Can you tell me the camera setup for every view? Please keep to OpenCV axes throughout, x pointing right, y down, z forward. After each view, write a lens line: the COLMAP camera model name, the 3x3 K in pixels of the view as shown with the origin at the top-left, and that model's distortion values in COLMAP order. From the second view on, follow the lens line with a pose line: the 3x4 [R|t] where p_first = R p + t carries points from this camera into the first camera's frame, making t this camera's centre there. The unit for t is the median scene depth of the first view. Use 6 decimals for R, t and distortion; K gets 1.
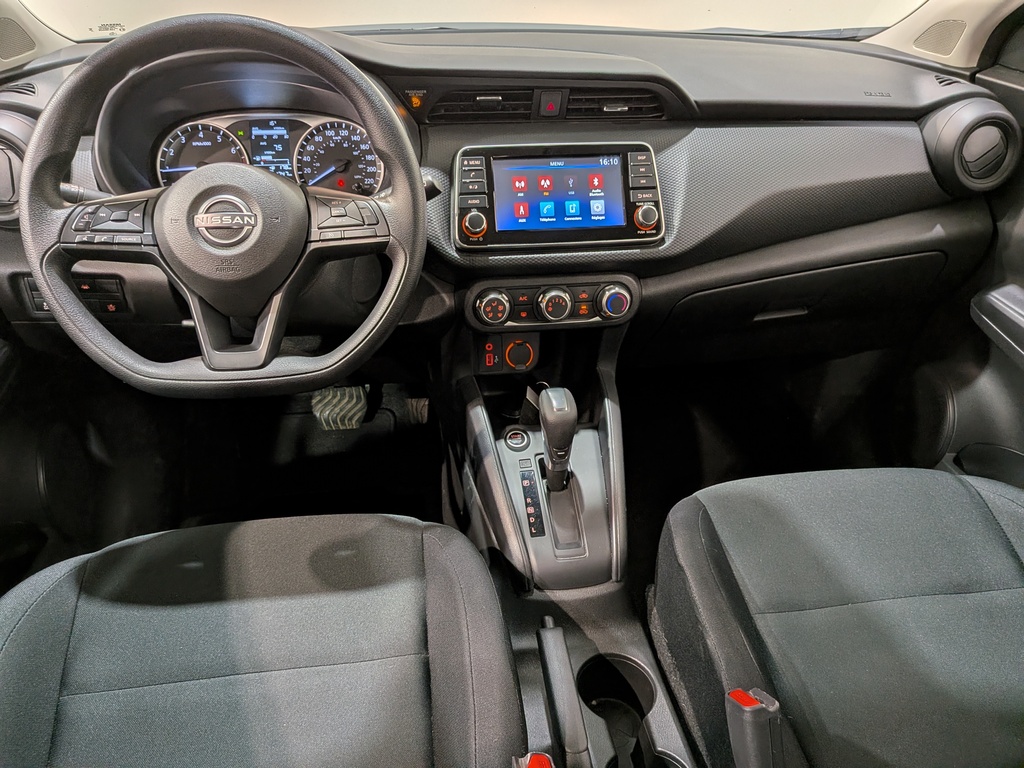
lens RADIAL K [[746.6, 0, 513.3], [0, 746.6, 400.8], [0, 0, 1]] dist [0.057523, -0.104123]
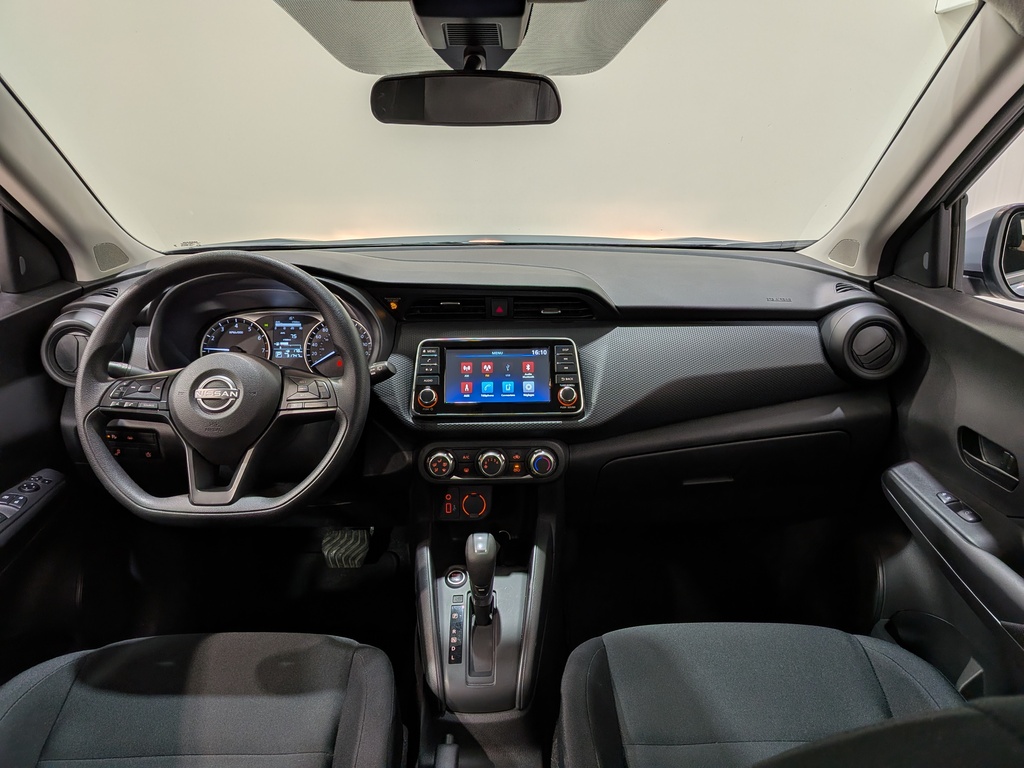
lens RADIAL K [[746.6, 0, 529.0], [0, 746.6, 389.1], [0, 0, 1]] dist [0.057523, -0.104123]
pose [[0.993052, 0.024117, -0.115178, 0.251326], [-0.049420, 0.973749, -0.222195, 0.019642], [0.106796, 0.226343, 0.968175, -0.193616]]
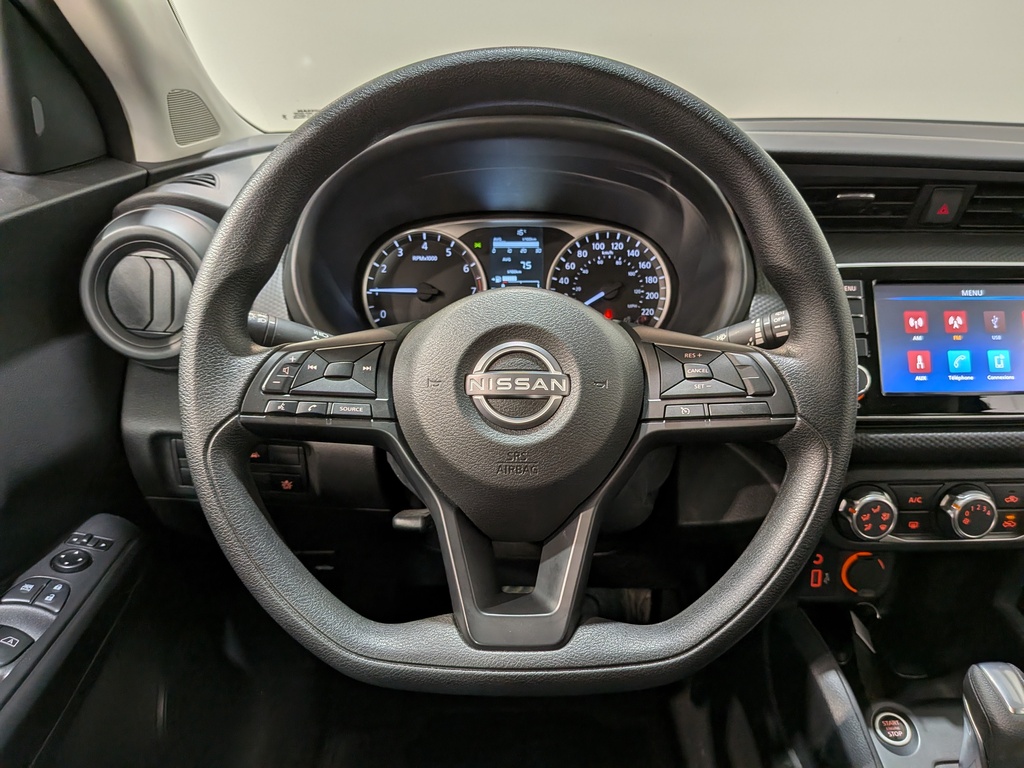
lens RADIAL K [[746.6, 0, 525.1], [0, 746.6, 403.1], [0, 0, 1]] dist [0.057523, -0.104123]
pose [[0.991485, 0.035743, -0.125219, -0.230128], [-0.053891, 0.988009, -0.144685, -0.107979], [0.118546, 0.150202, 0.981522, 0.333876]]
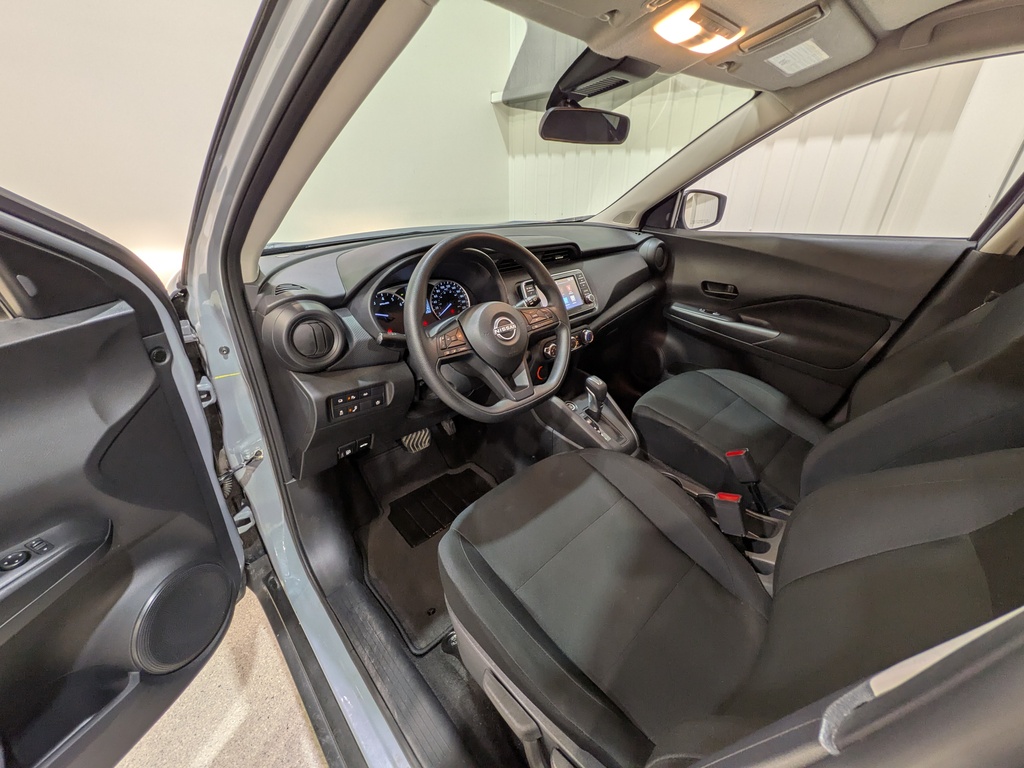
lens RADIAL K [[404.8, 0, 516.8], [0, 404.8, 376.3], [0, 0, 1]] dist [-0.000202, -0.000491]
pose [[0.822182, -0.265043, 0.503755, -0.709012], [0.310336, 0.950606, -0.006354, -0.075466], [-0.477188, 0.161558, 0.863823, 0.045122]]
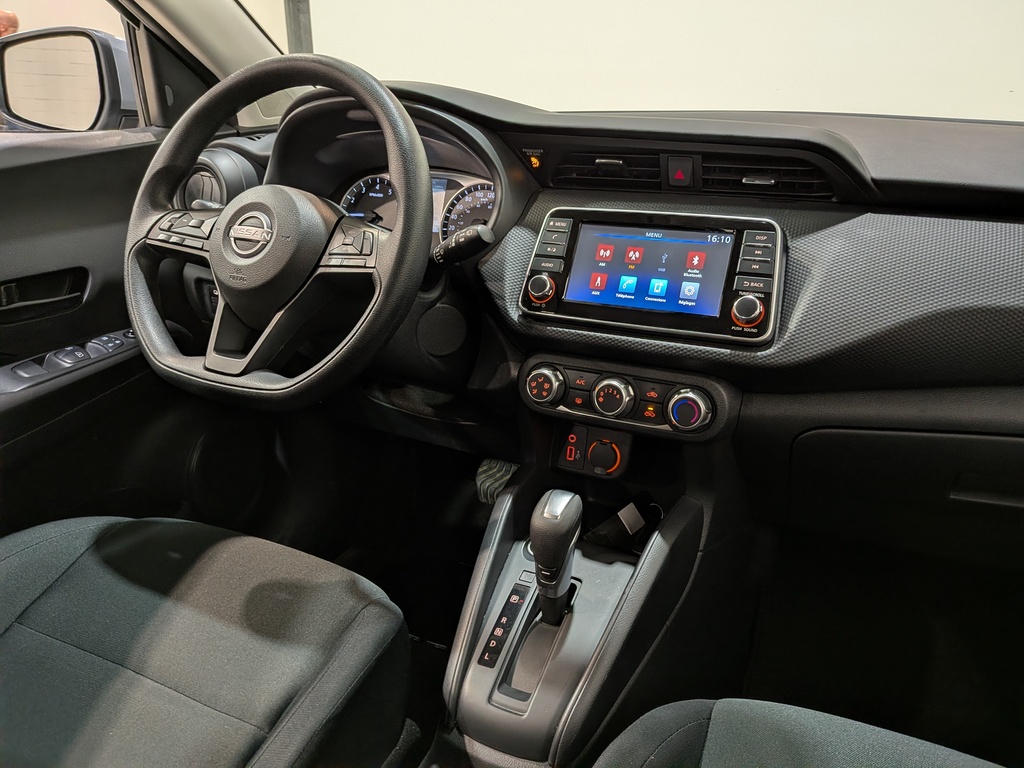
lens RADIAL K [[746.6, 0, 525.9], [0, 746.6, 388.0], [0, 0, 1]] dist [0.057523, -0.104123]
pose [[0.829550, 0.191285, -0.524649, 0.399985], [-0.284116, 0.953388, -0.101630, -0.027900], [0.480754, 0.233368, 0.845230, 0.260993]]
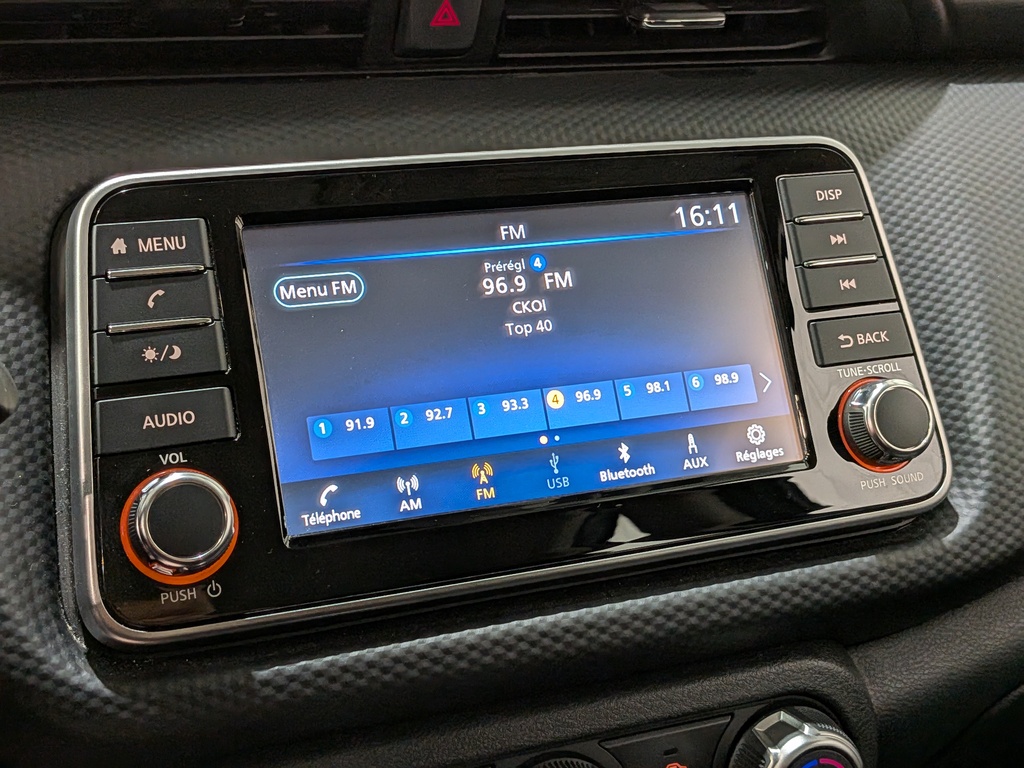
lens RADIAL K [[1478.9, 0, 499.2], [0, 1478.9, 337.1], [0, 0, 1]] dist [0.052904, 0.000000]
pose [[0.970846, -0.059052, 0.232317, -0.055551], [0.105890, 0.975142, -0.194642, -0.188289], [-0.215048, 0.213567, 0.952966, 0.548863]]
